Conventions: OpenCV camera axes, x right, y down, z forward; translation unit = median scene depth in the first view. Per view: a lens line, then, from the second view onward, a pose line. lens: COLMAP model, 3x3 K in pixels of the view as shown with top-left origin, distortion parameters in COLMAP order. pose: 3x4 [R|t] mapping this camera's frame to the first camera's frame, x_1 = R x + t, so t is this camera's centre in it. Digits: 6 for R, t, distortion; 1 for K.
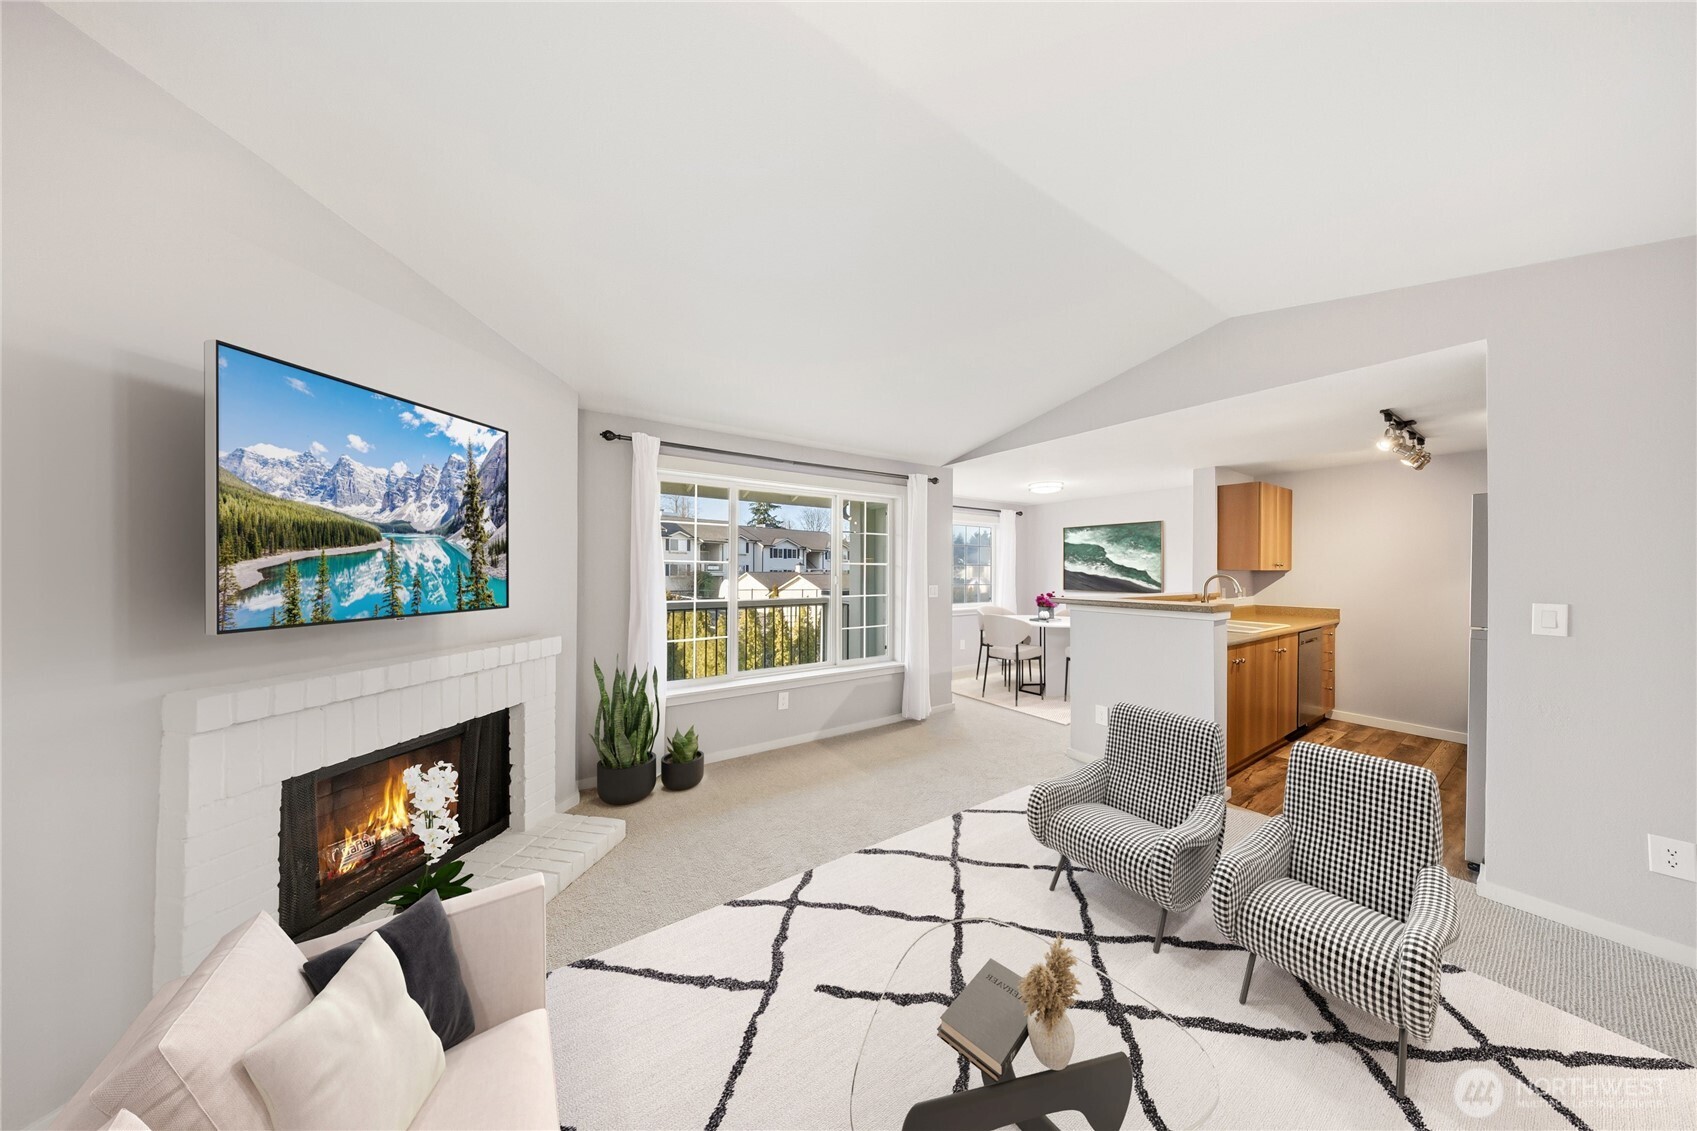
lens RADIAL K [[487.3, 0, 840.1], [0, 487.3, 571.1], [0, 0, 1]] dist [-0.012208, -0.000032]
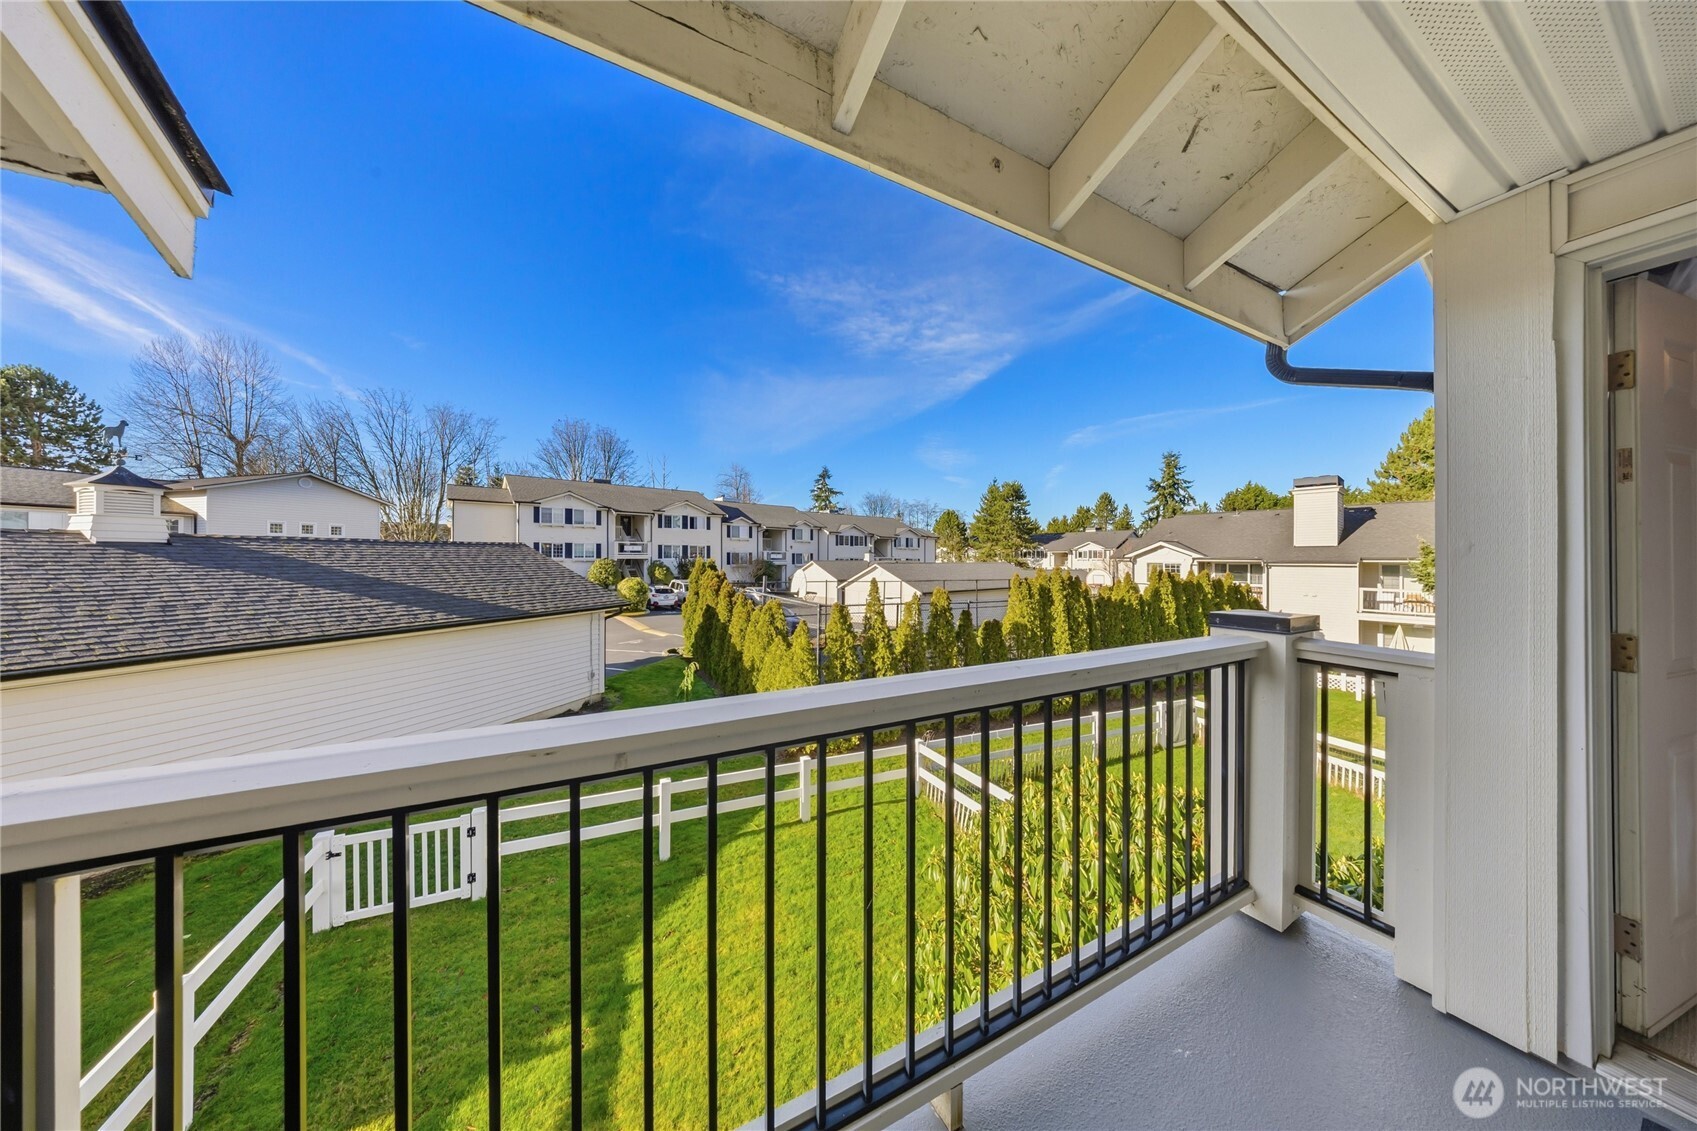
lens RADIAL K [[496.7, 0, 856.4], [0, 496.7, 559.2], [0, 0, 1]] dist [-0.000085, -0.000014]
pose [[0.996264, 0.000208, -0.086355, -0.362948], [-0.000324, 0.999999, -0.001324, 0.005193], [0.086355, 0.001347, 0.996264, 0.975983]]
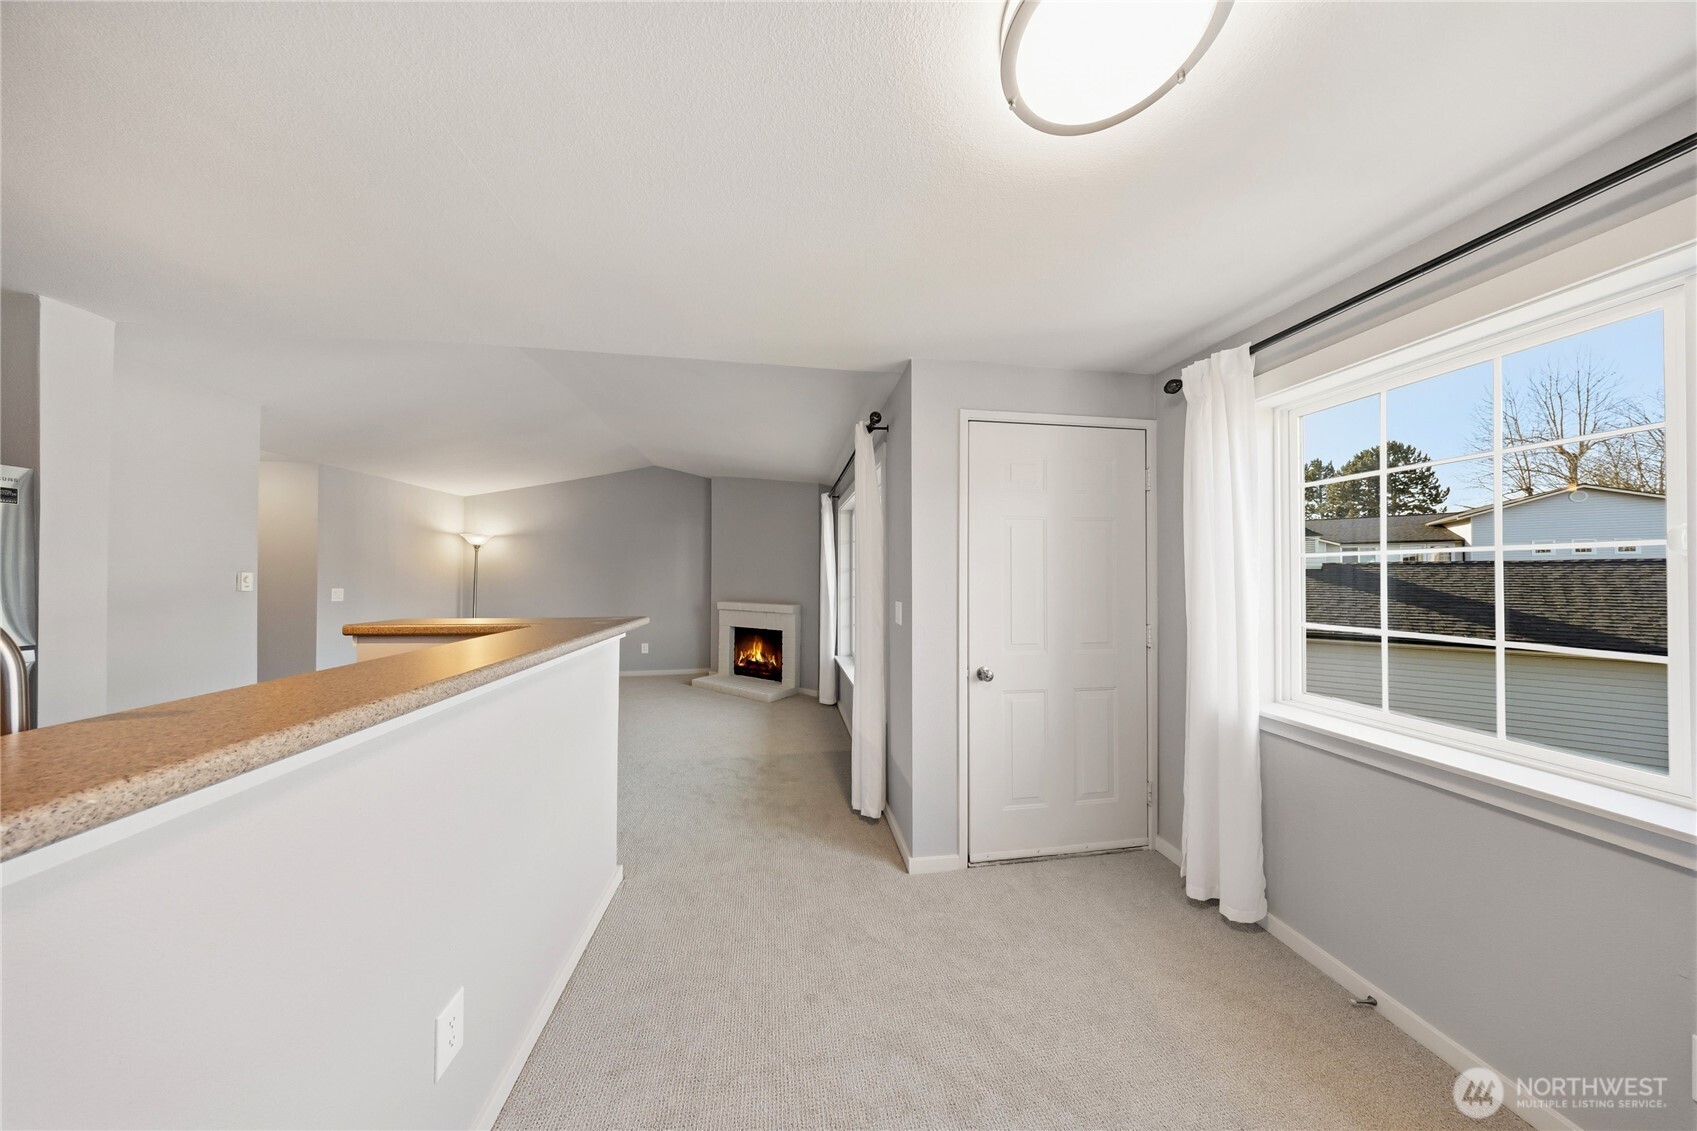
lens RADIAL K [[502.0, 0, 848.5], [0, 502.0, 565.5], [0, 0, 1]] dist [0.000846, 0.000039]
pose [[-0.411254, -0.020127, -0.911299, 0.770454], [-0.005556, 0.999793, -0.019574, -0.001452], [0.911504, -0.002987, -0.411280, 1.219626]]
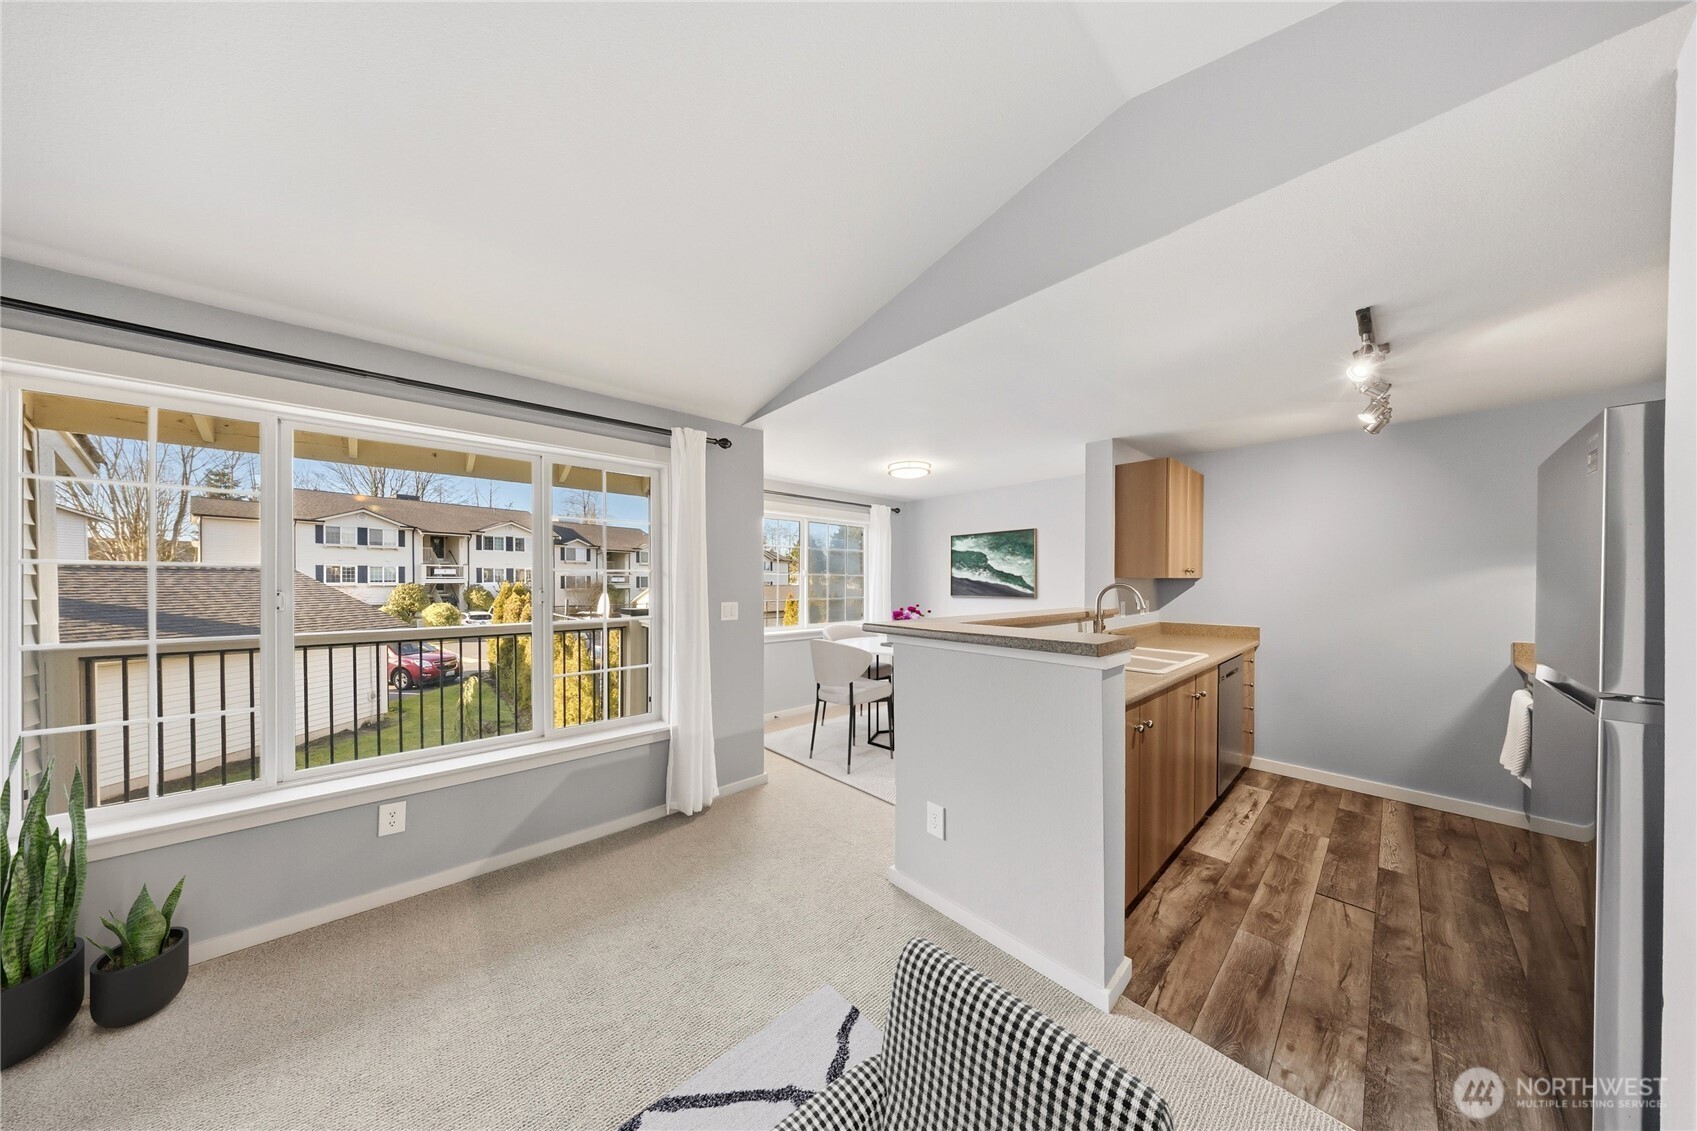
lens RADIAL K [[496.7, 0, 844.8], [0, 496.7, 583.5], [0, 0, 1]] dist [-0.007453, 0.000051]
pose [[0.988460, -0.005327, 0.151390, 0.260755], [0.004978, 0.999984, 0.002684, 0.002101], [-0.151402, -0.001900, 0.988470, 0.319008]]
